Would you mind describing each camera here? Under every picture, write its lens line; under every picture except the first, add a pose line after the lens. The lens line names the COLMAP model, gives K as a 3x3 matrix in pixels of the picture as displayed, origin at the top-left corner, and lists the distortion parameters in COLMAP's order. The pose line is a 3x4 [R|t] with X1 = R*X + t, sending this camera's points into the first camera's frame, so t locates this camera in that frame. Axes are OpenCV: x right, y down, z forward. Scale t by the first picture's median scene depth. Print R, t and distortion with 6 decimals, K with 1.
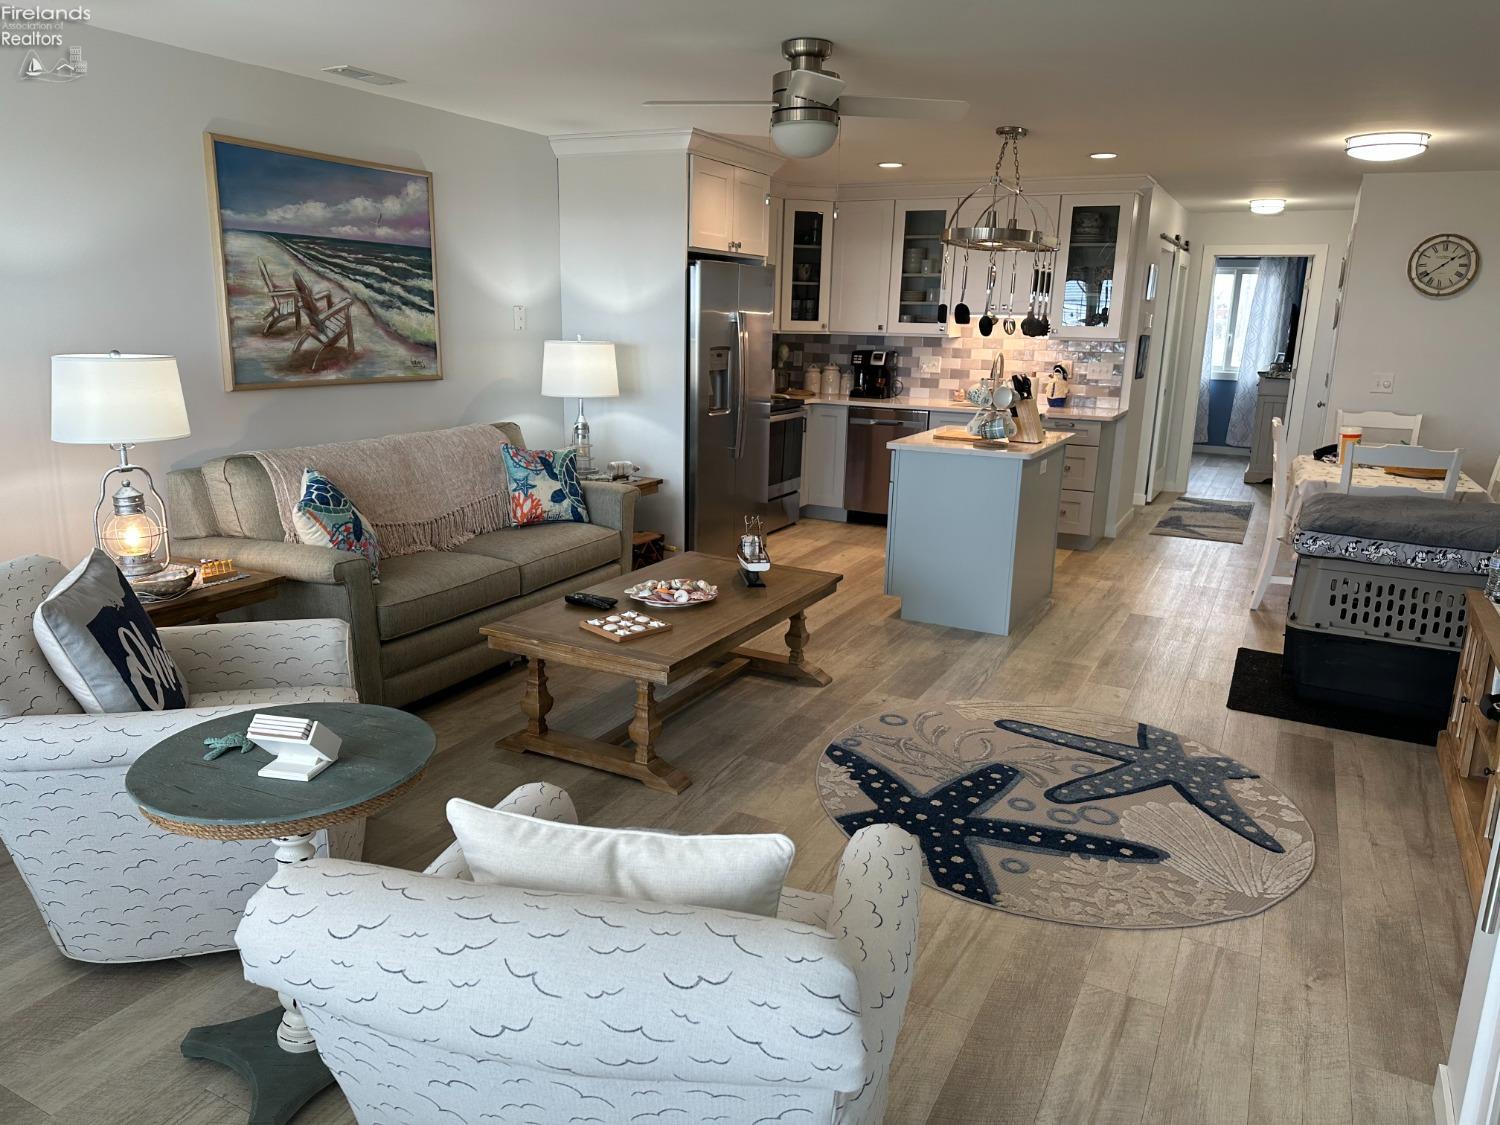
lens RADIAL K [[1035.3, 0, 742.6], [0, 1035.3, 555.0], [0, 0, 1]] dist [0.155592, -0.294075]
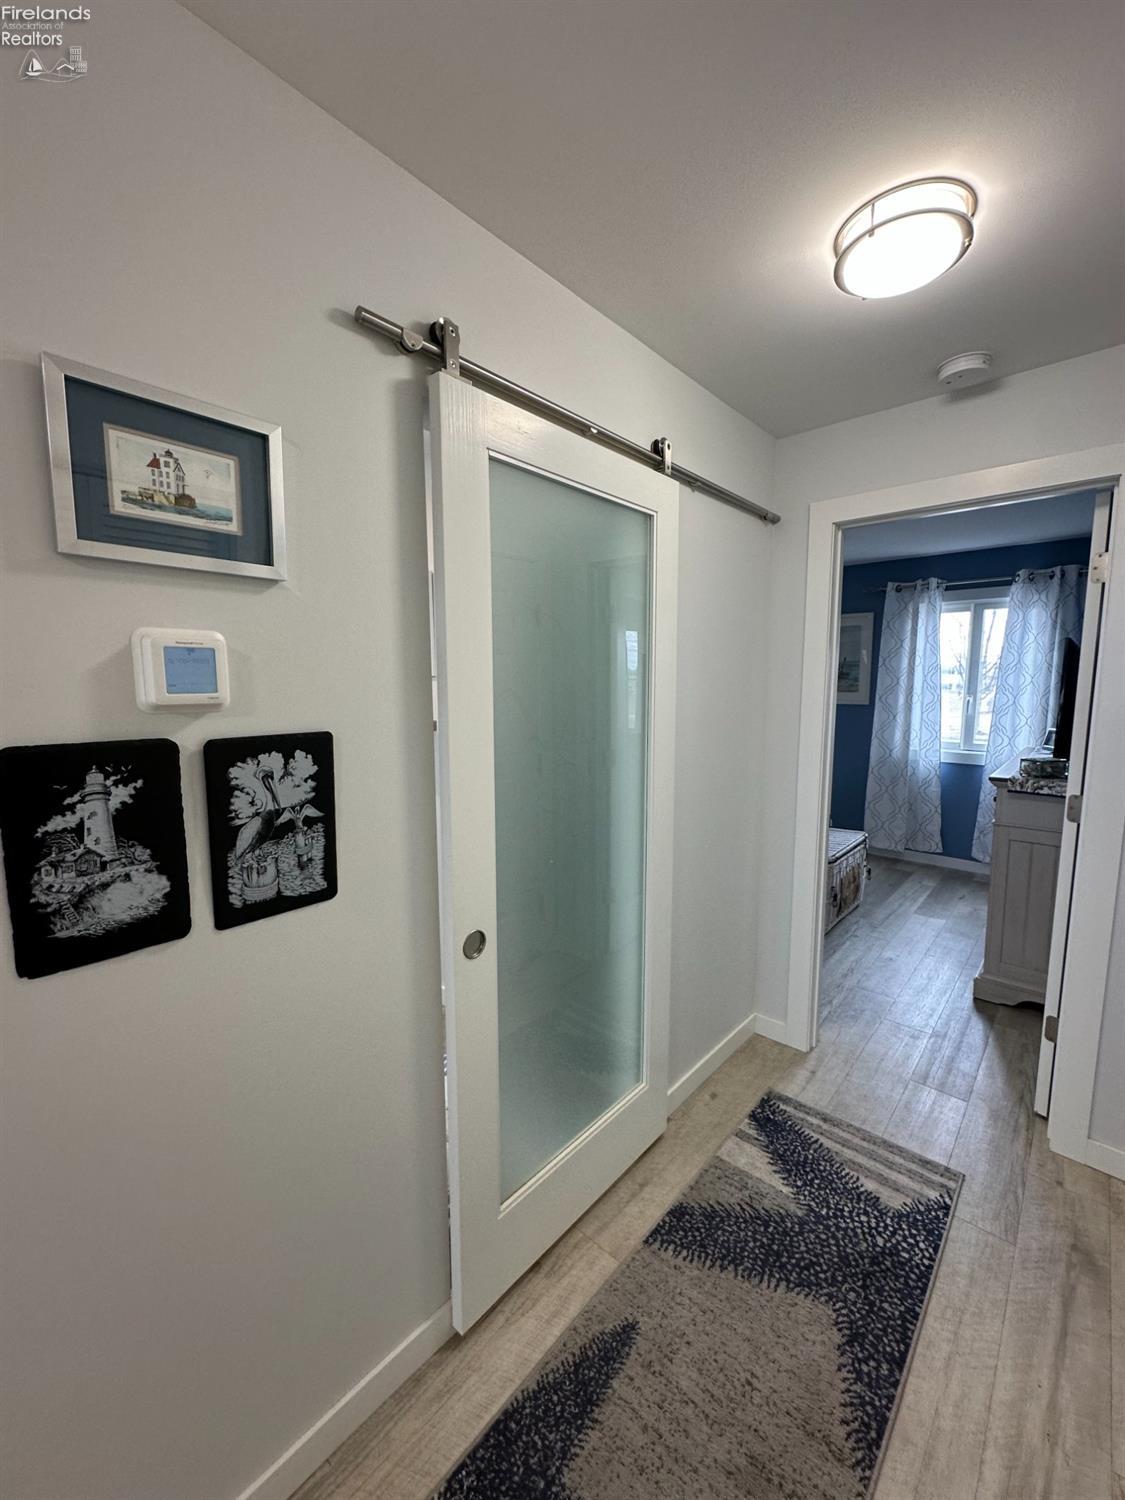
lens RADIAL K [[600.5, 0, 558.6], [0, 600.5, 748.1], [0, 0, 1]] dist [-0.004585, -0.000144]
pose [[0.967825, 0.005456, -0.251565, 0.527217], [-0.035459, 0.992745, -0.114887, -0.213769], [0.249114, 0.120111, 0.960997, 0.989567]]
